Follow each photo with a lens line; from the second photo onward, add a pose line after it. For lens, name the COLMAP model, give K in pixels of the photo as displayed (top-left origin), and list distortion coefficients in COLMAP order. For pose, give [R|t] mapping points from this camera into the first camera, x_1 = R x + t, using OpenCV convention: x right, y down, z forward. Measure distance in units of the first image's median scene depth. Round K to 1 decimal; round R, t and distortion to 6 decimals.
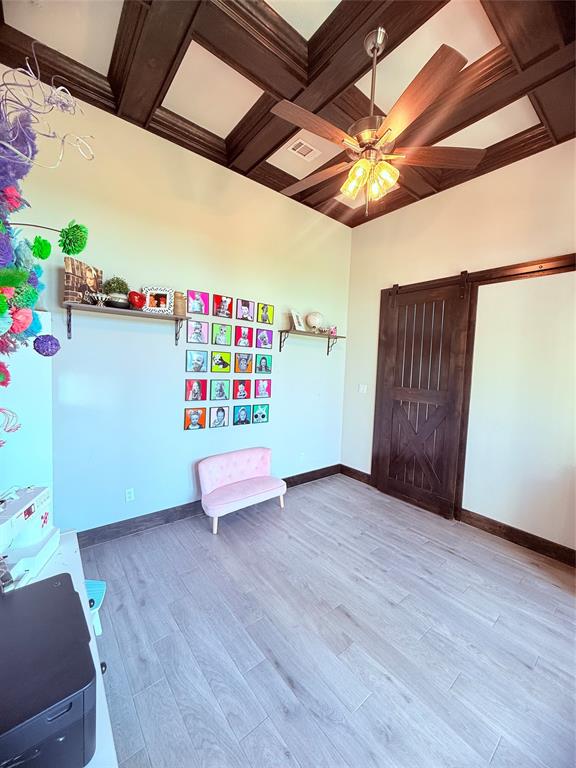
lens RADIAL K [[306.9, 0, 288.9], [0, 306.9, 379.7], [0, 0, 1]] dist [0.004207, 0.000379]
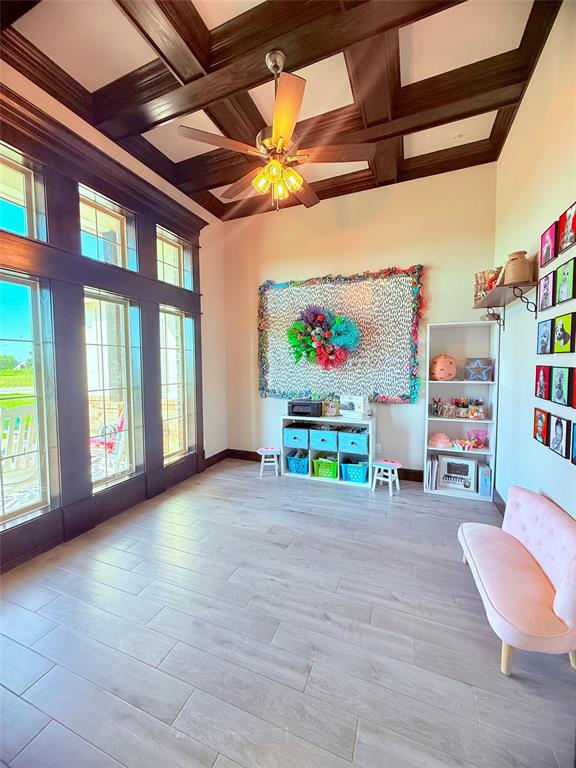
lens RADIAL K [[306.9, 0, 288.2], [0, 306.9, 382.3], [0, 0, 1]] dist [0.004207, 0.000379]
pose [[-0.874541, 0.000380, -0.484952, 0.588358], [-0.049318, 0.994745, 0.089717, 0.002892], [0.482438, 0.102378, -0.869927, 1.588415]]
